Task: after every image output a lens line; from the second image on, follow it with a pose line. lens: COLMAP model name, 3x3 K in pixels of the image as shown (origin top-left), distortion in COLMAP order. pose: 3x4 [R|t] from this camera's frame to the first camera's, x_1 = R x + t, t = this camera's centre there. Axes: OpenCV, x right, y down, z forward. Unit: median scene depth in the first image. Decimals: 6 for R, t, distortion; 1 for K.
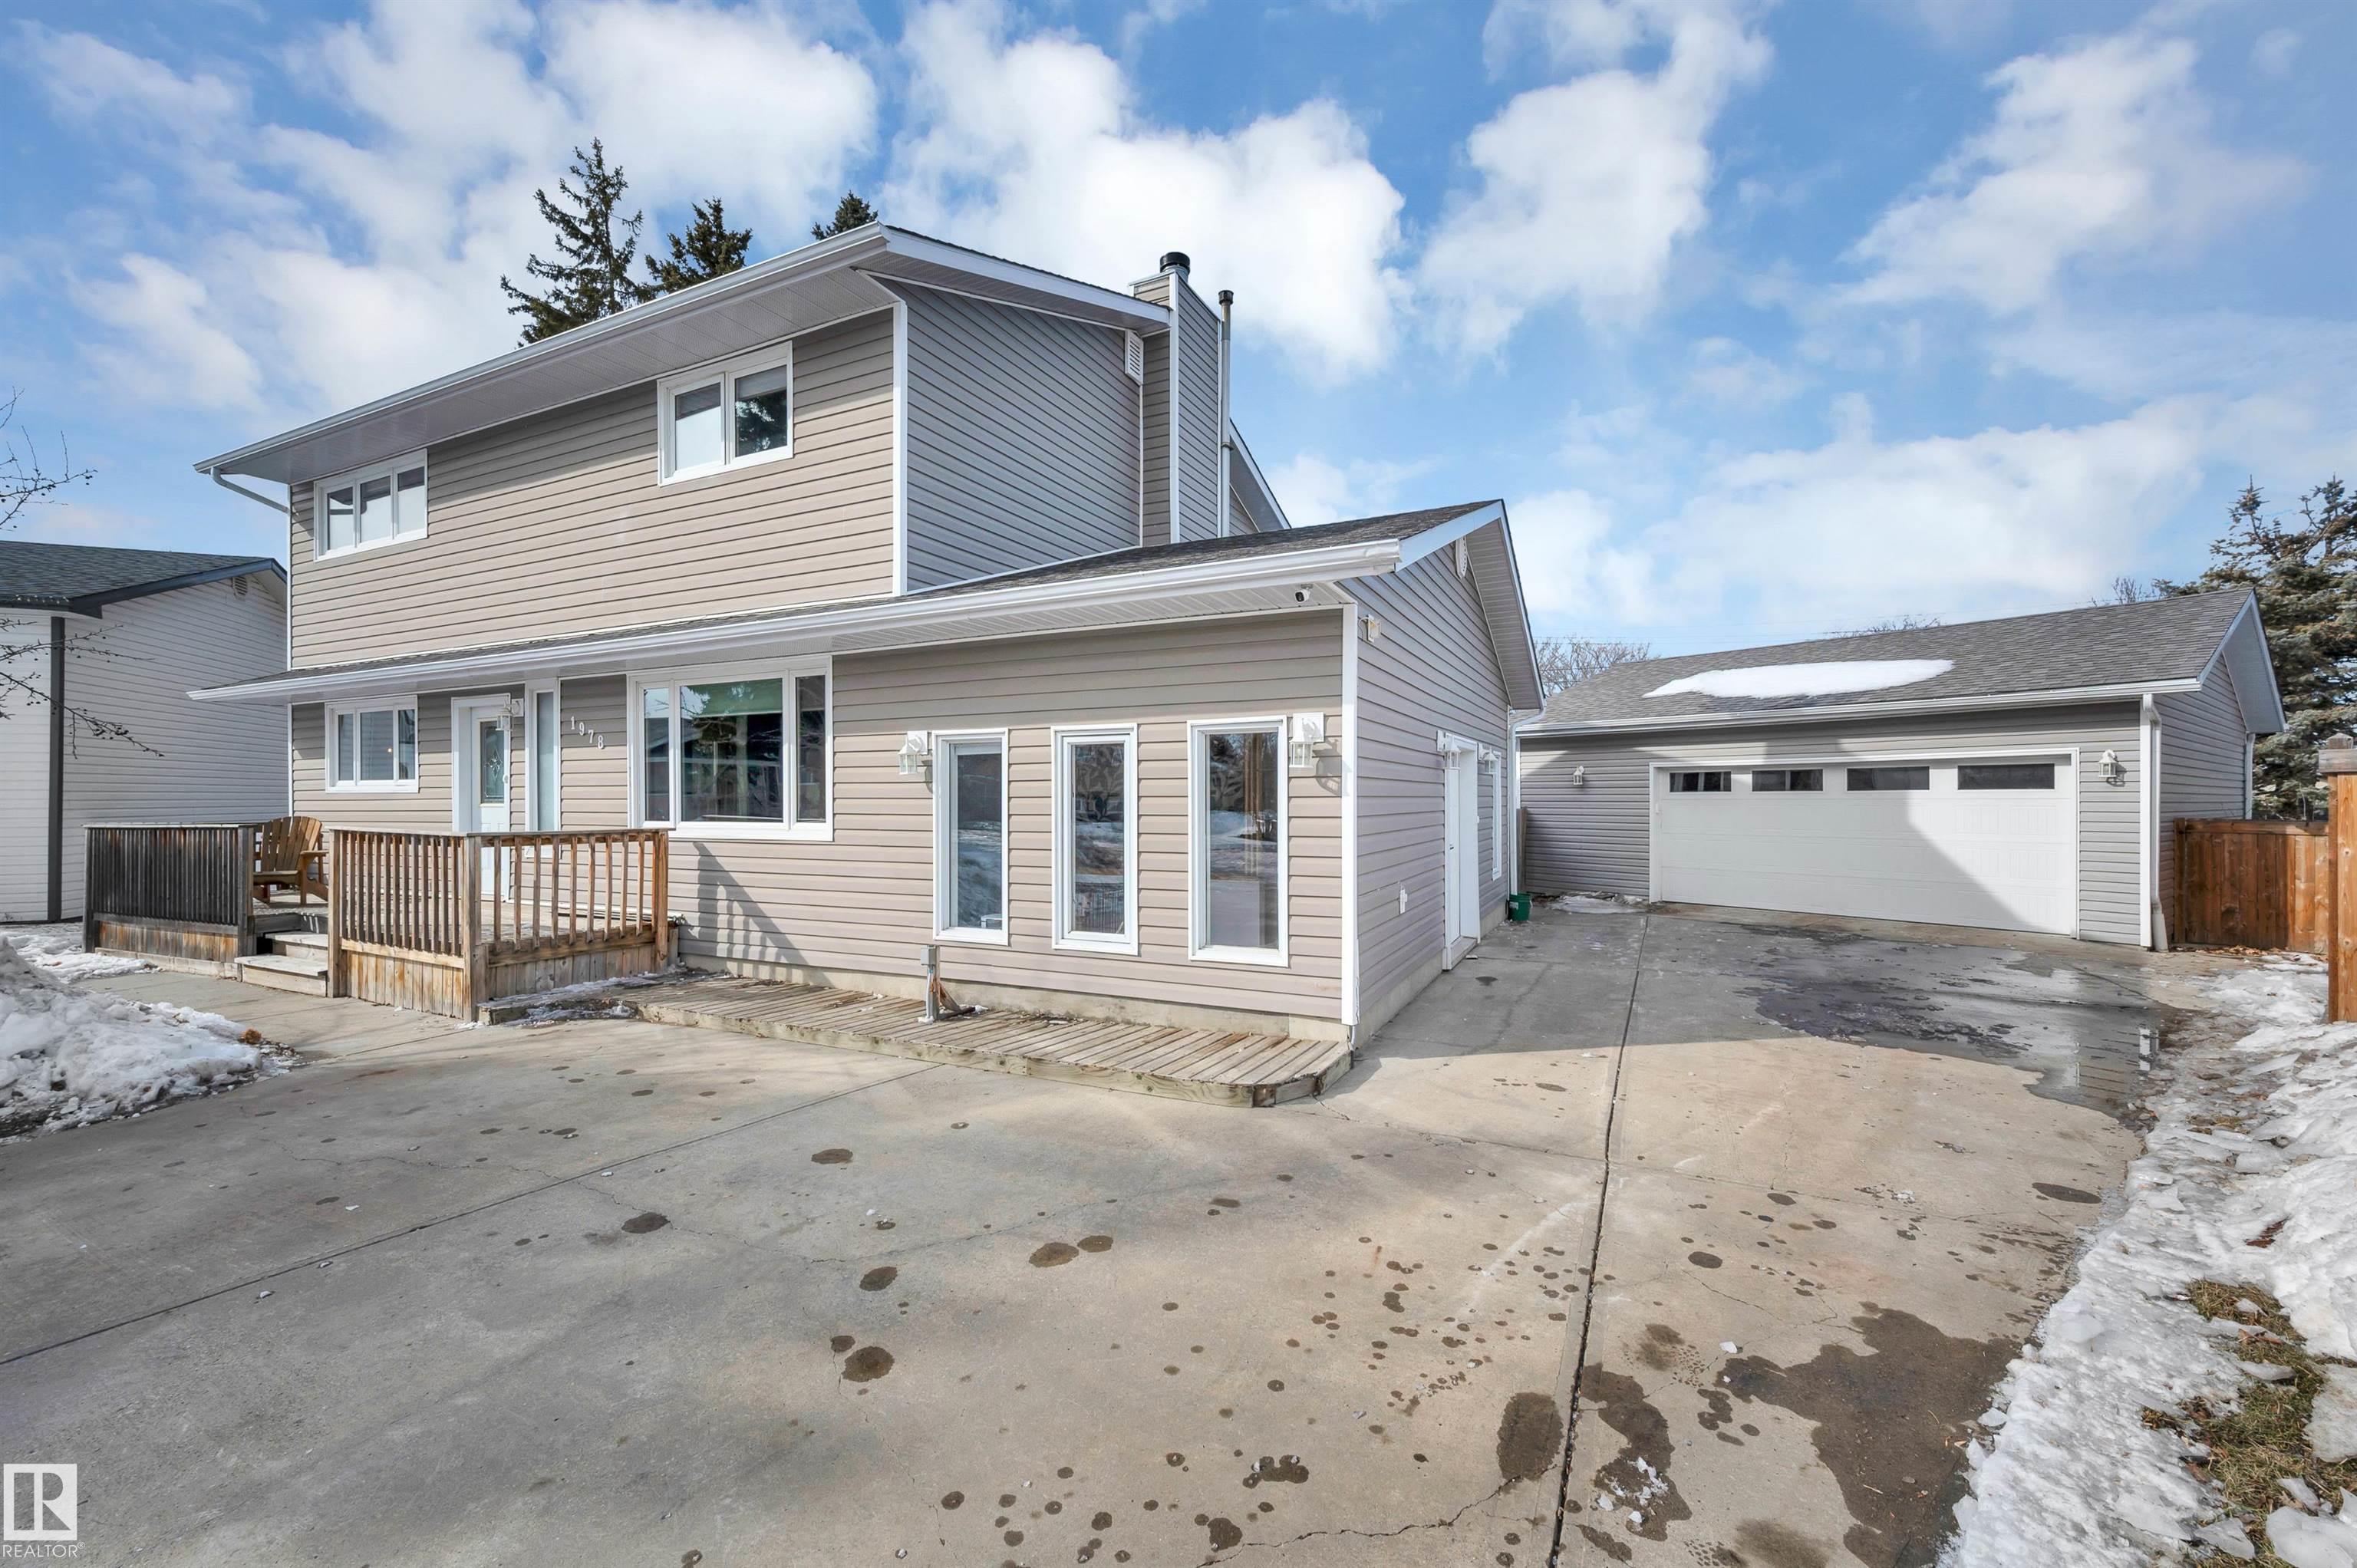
lens RADIAL K [[933.5, 0, 1178.5], [0, 933.5, 784.0], [0, 0, 1]] dist [-0.000176, -0.000042]
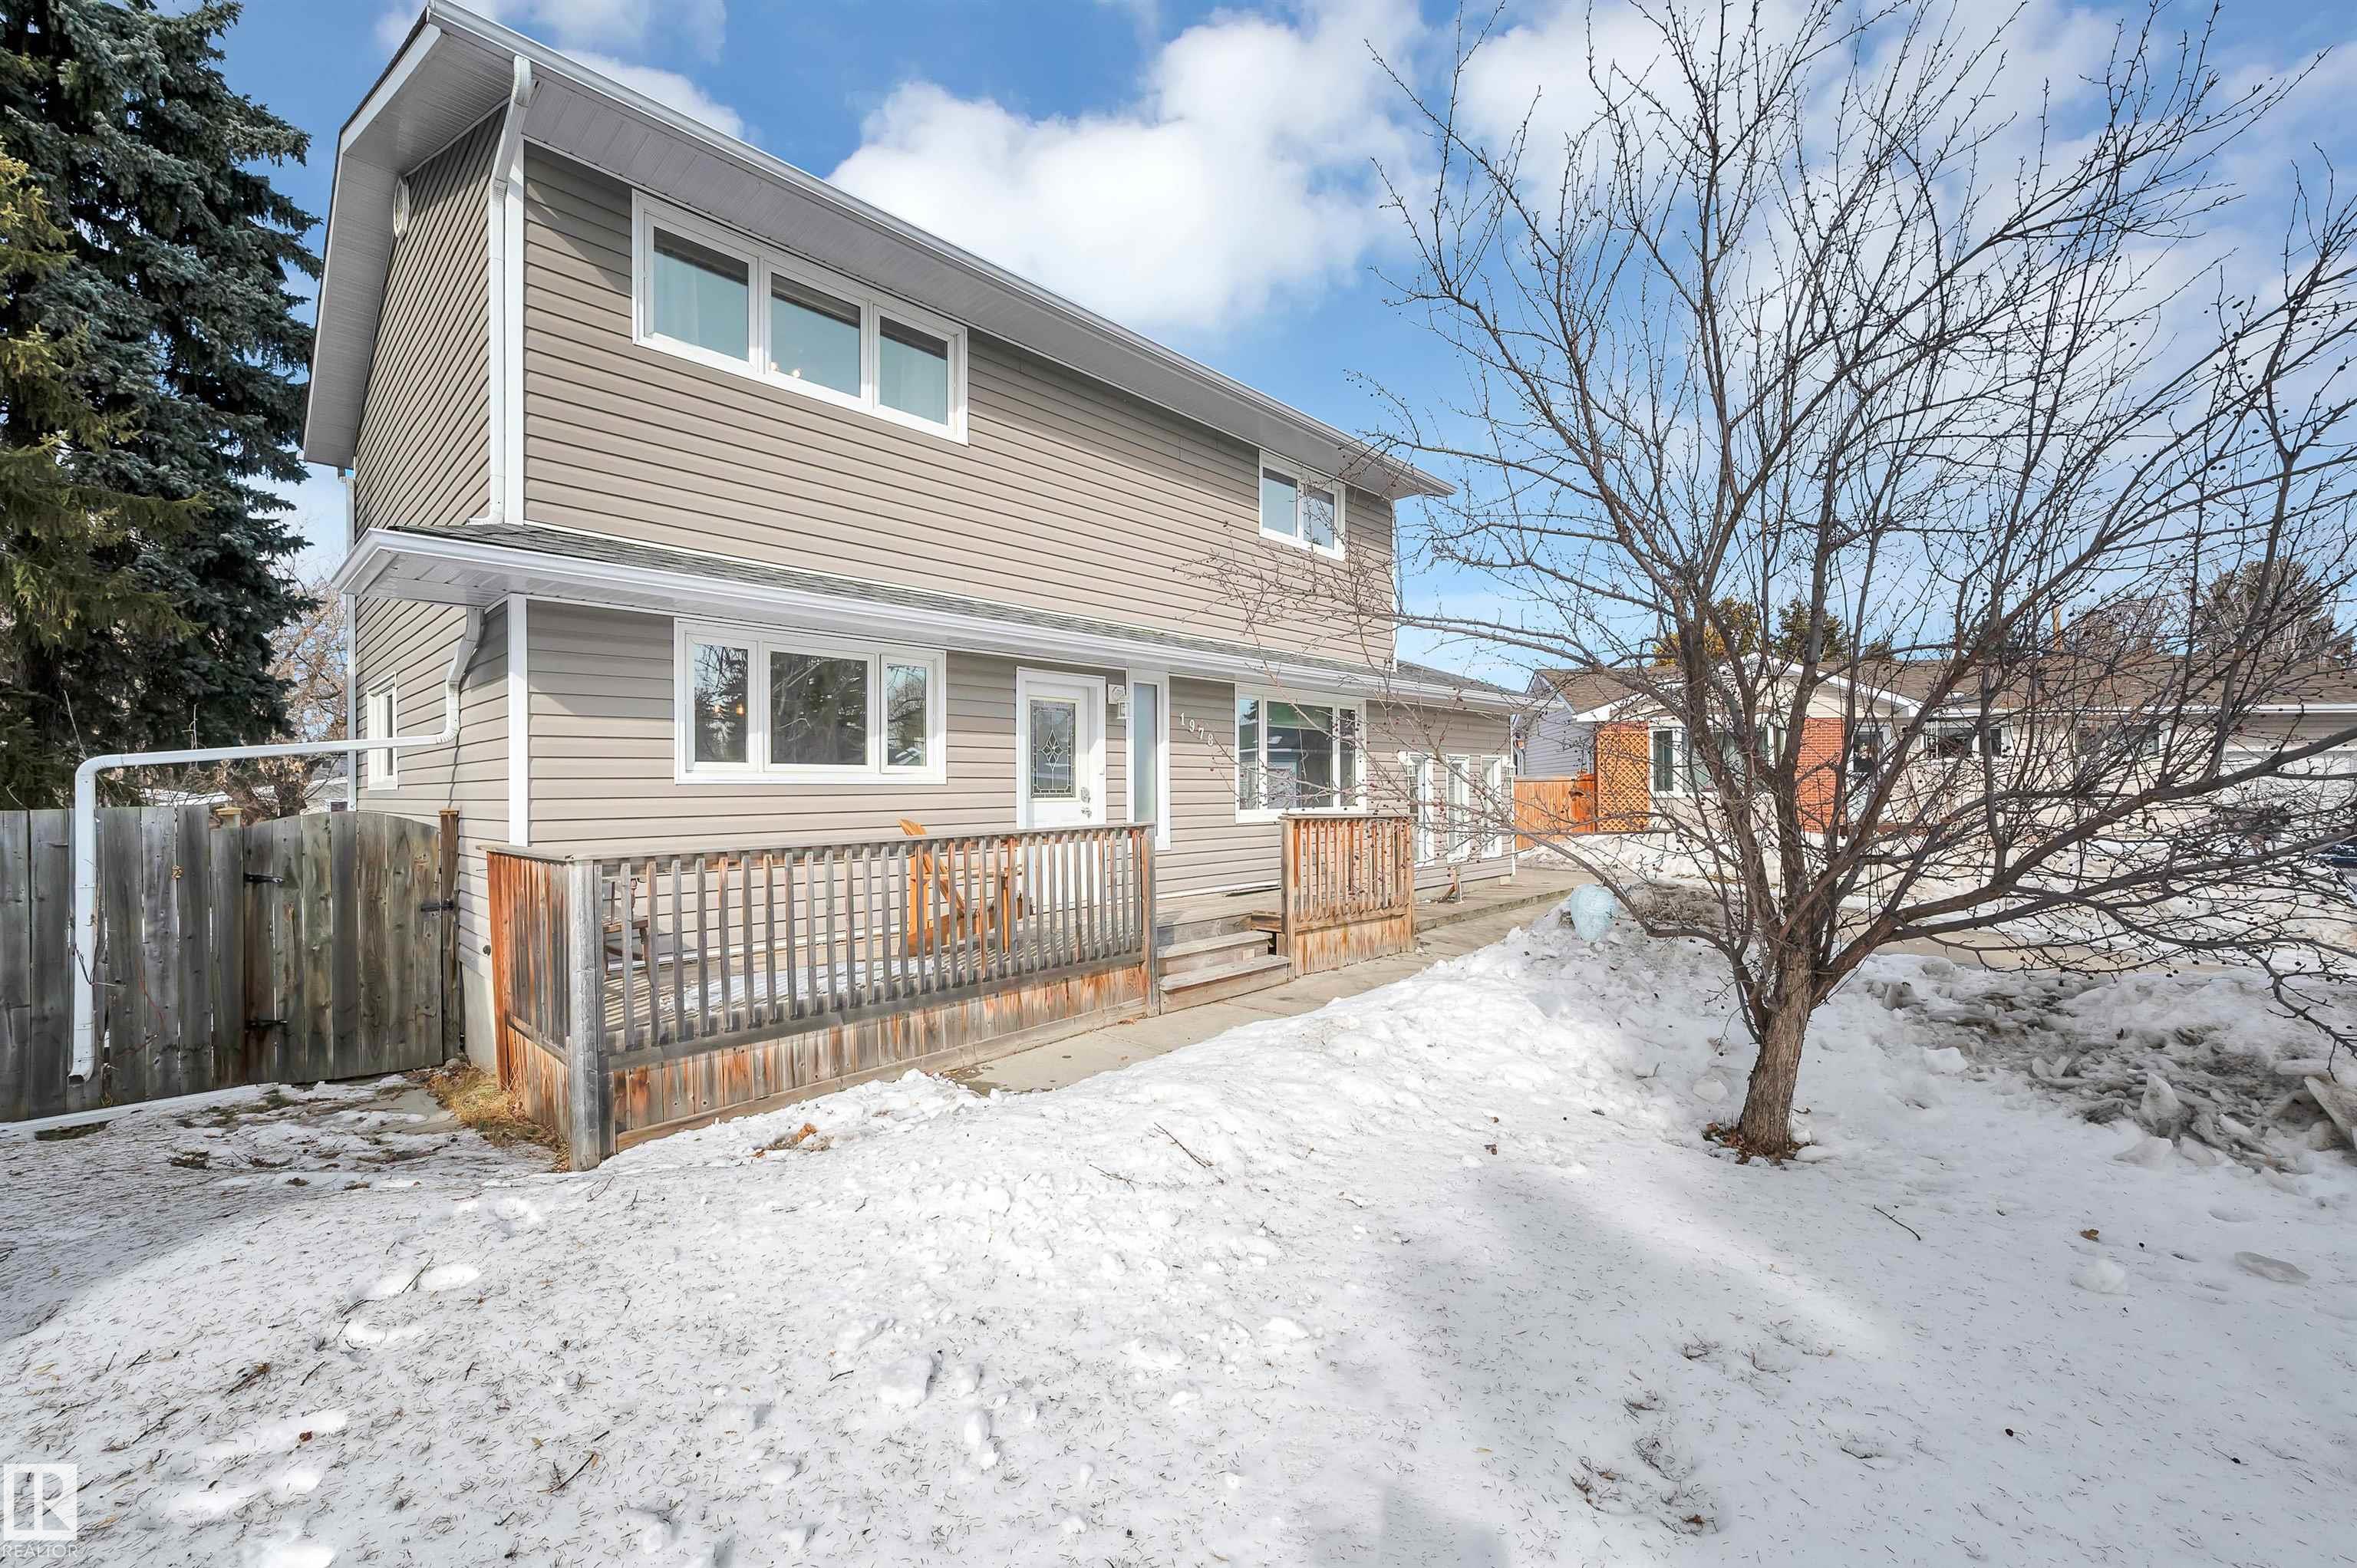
lens RADIAL K [[933.5, 0, 1178.5], [0, 933.5, 784.0], [0, 0, 1]] dist [-0.000176, -0.000042]
pose [[0.296024, 0.001548, 0.955179, -1.545539], [-0.010267, 0.999946, 0.001562, 0.006662], [-0.955125, -0.010269, 0.296024, 0.640347]]
